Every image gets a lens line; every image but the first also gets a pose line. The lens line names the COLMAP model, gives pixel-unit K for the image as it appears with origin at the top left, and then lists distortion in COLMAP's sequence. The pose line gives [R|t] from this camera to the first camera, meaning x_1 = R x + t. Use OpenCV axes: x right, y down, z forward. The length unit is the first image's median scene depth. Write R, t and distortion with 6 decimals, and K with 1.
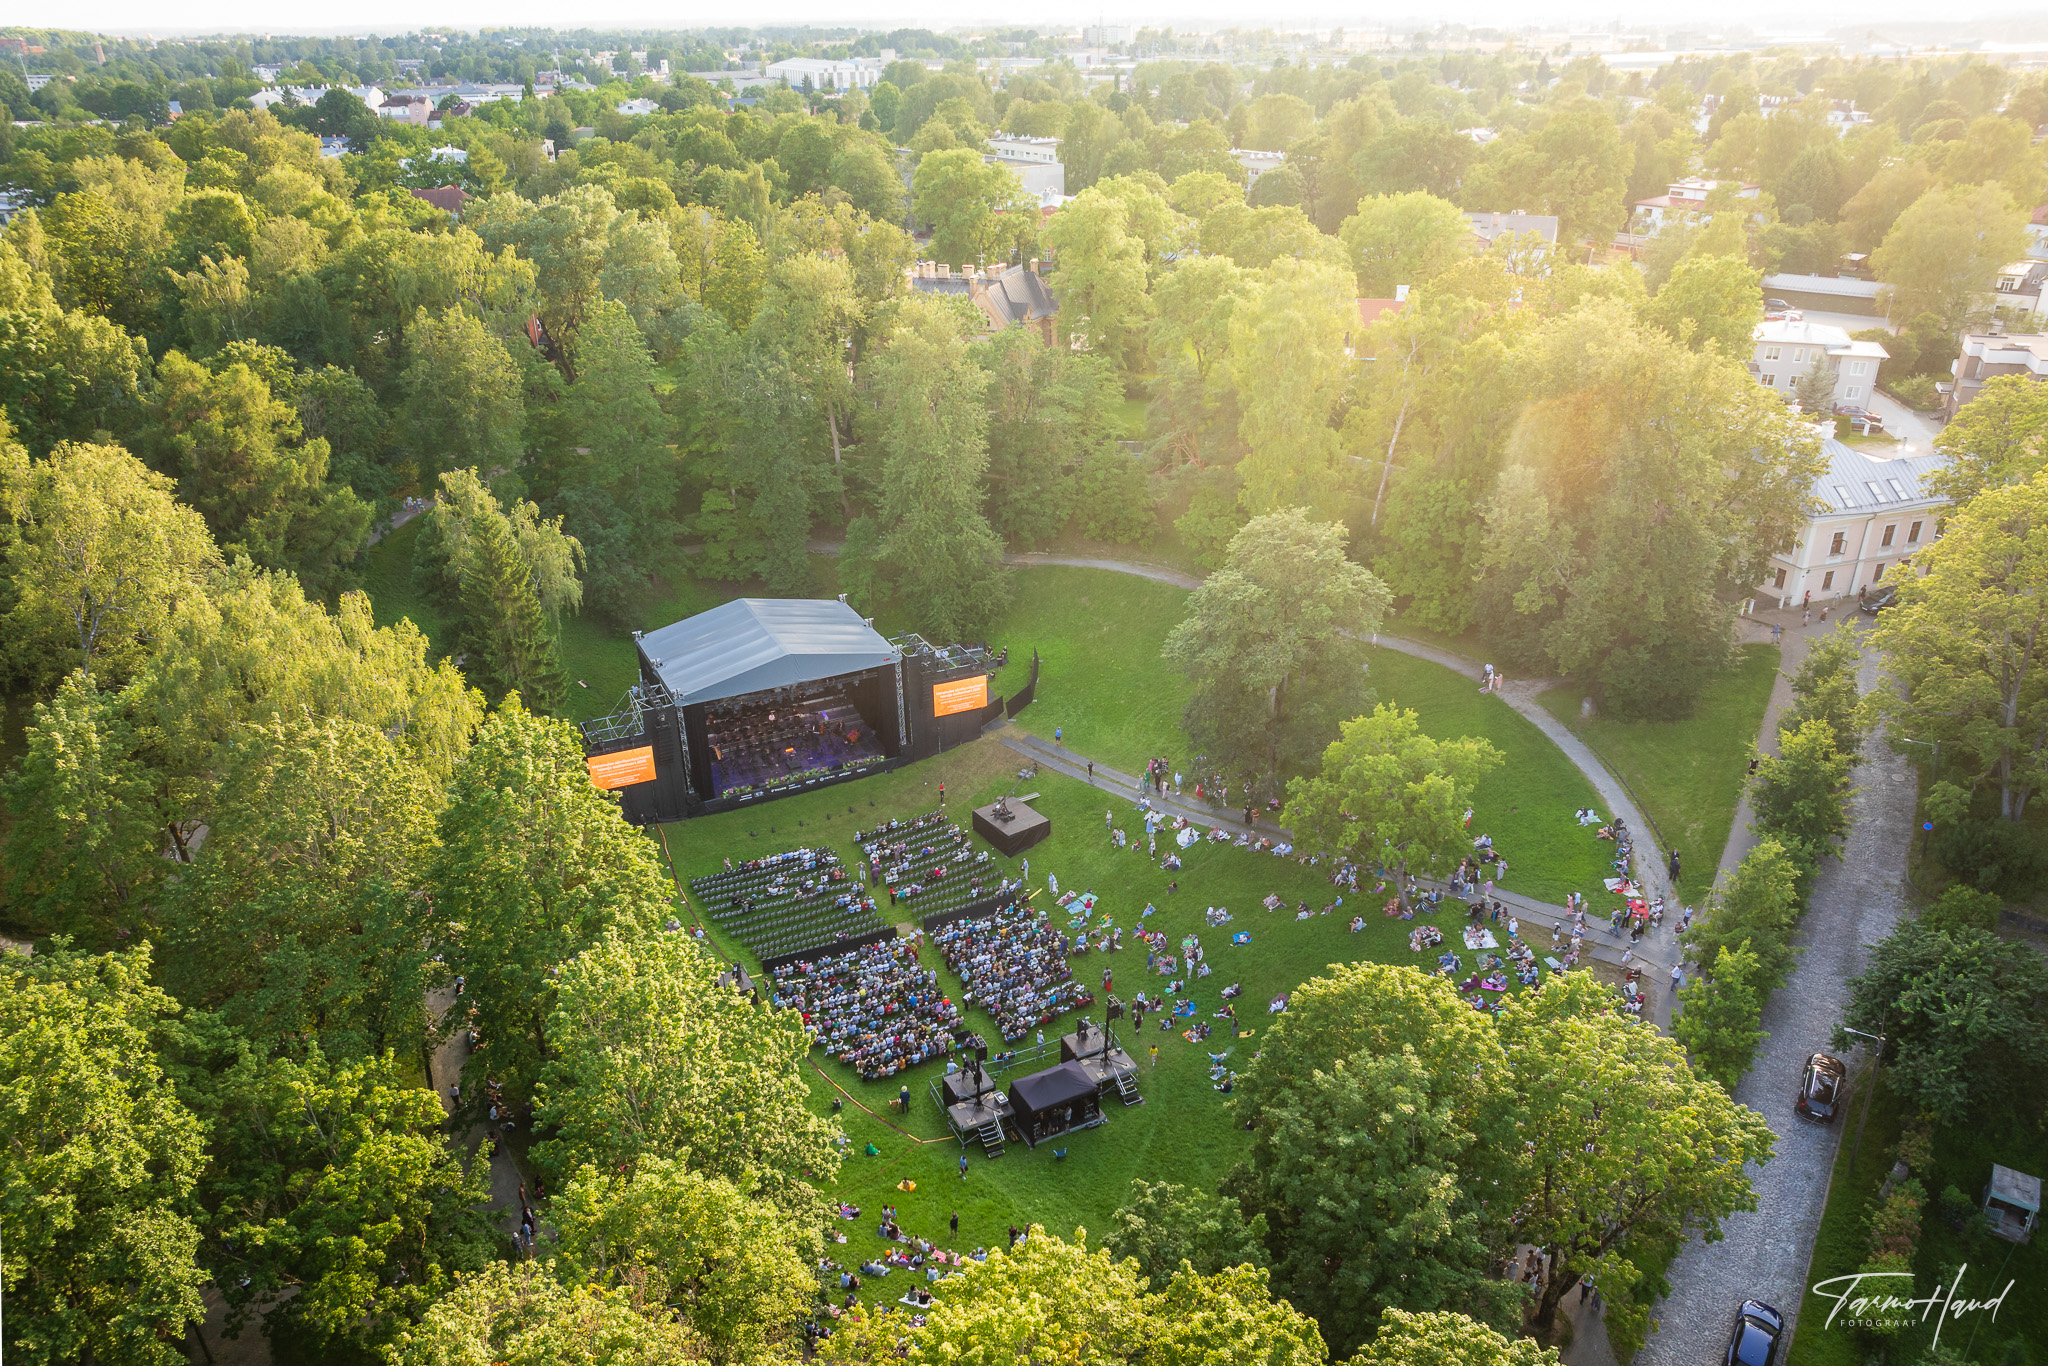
lens RADIAL K [[1437.1, 0, 1037.0], [0, 1437.1, 752.7], [0, 0, 1]] dist [-0.018676, 0.000971]
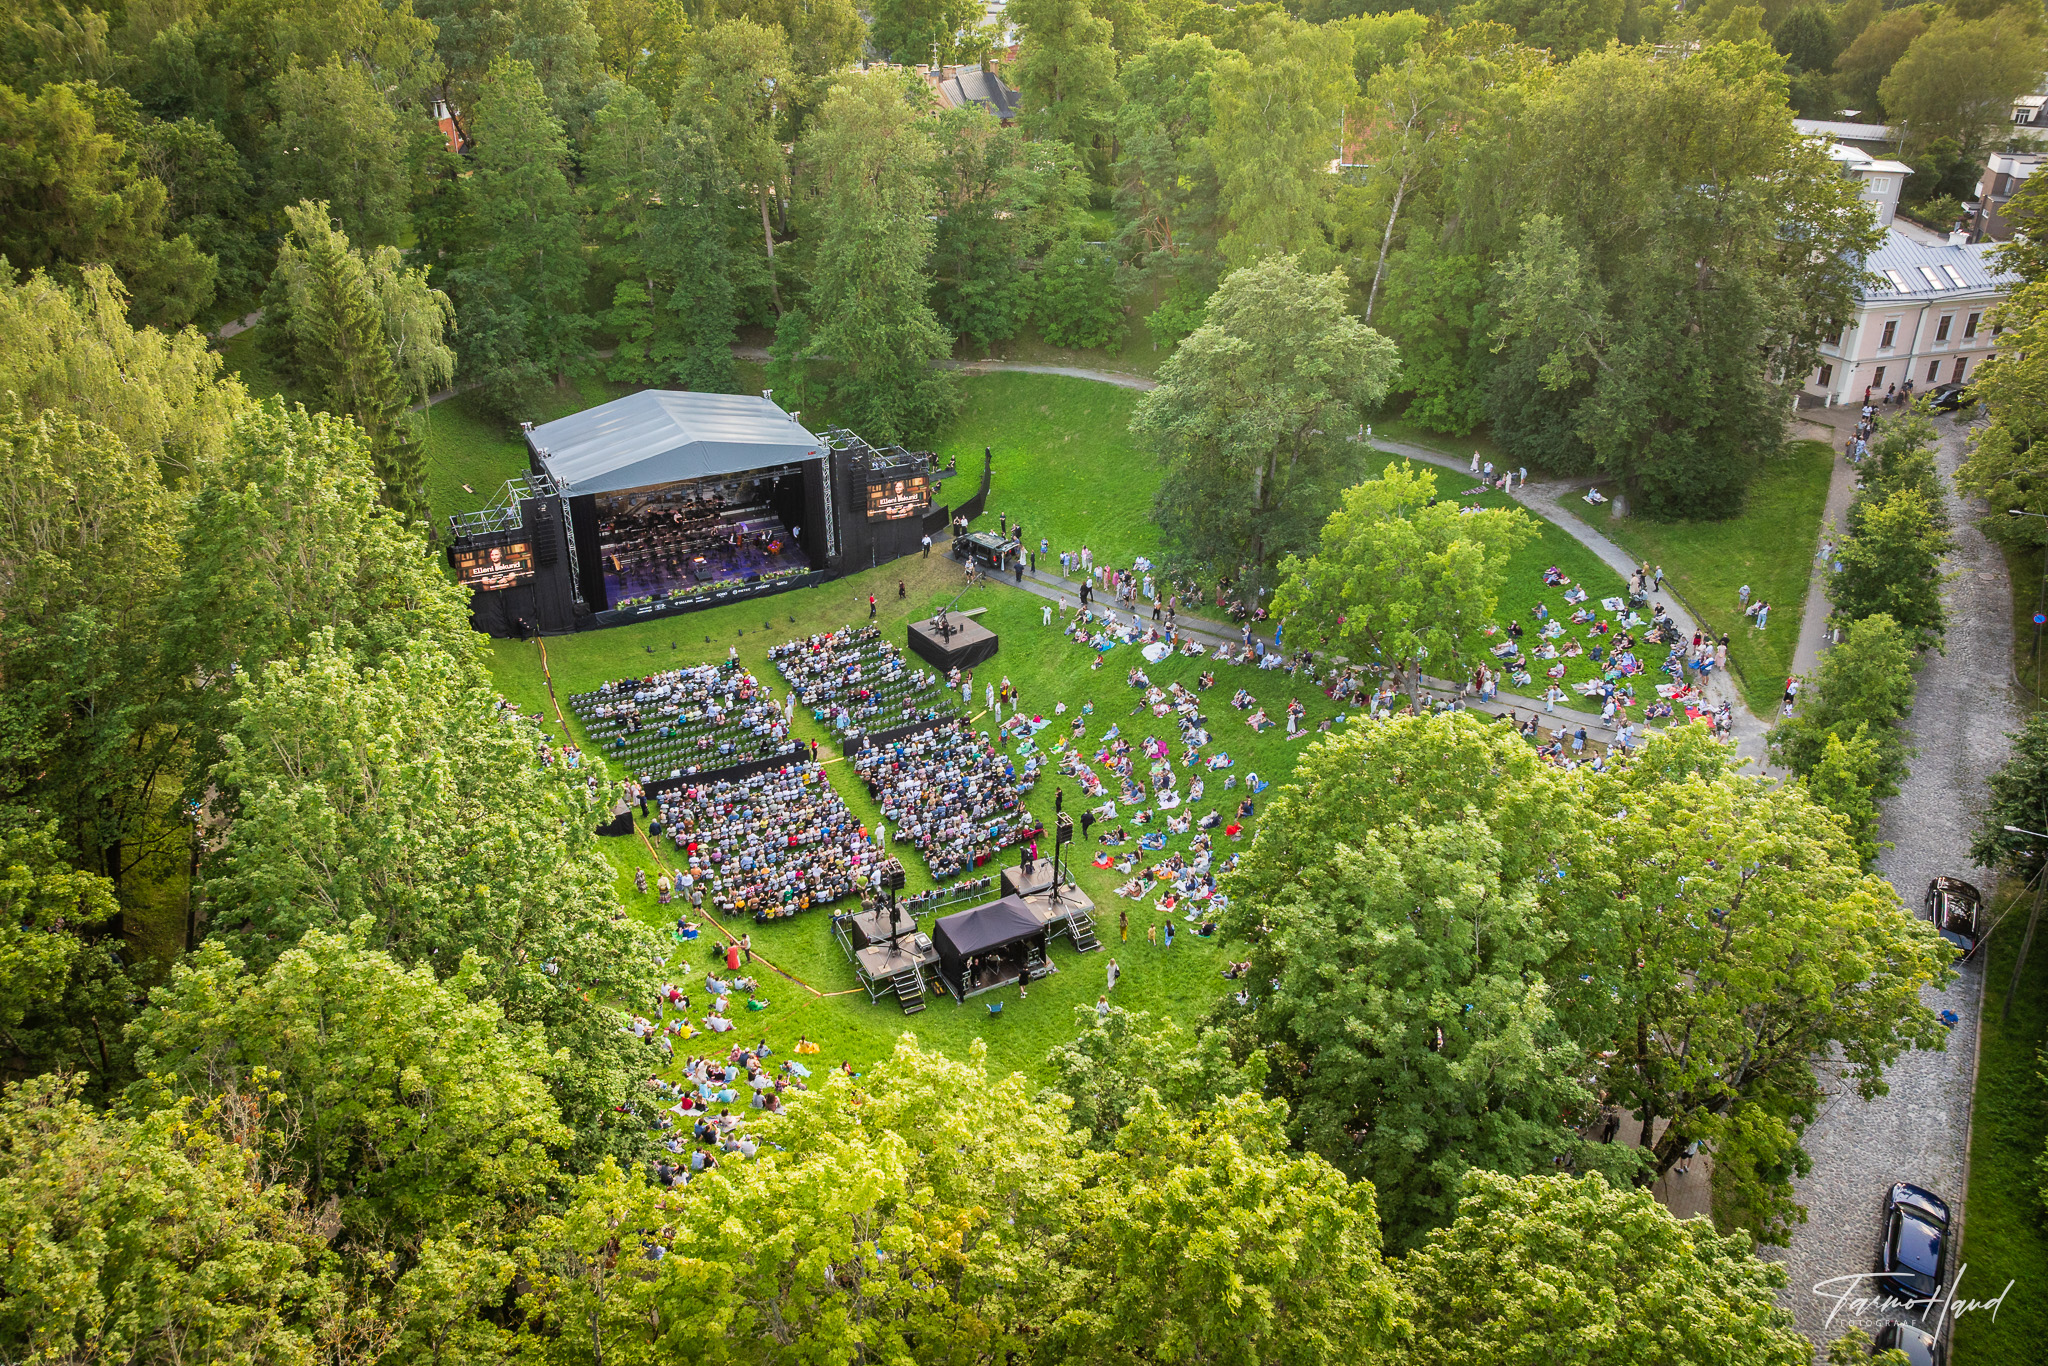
lens RADIAL K [[1438.8, 0, 1035.9], [0, 1438.8, 596.4], [0, 0, 1]] dist [-0.035043, -0.005568]
pose [[0.999803, 0.008263, 0.018037, 0.017643], [-0.007371, 0.998772, -0.048987, 0.071726], [-0.018420, 0.048844, 0.998637, 0.156822]]
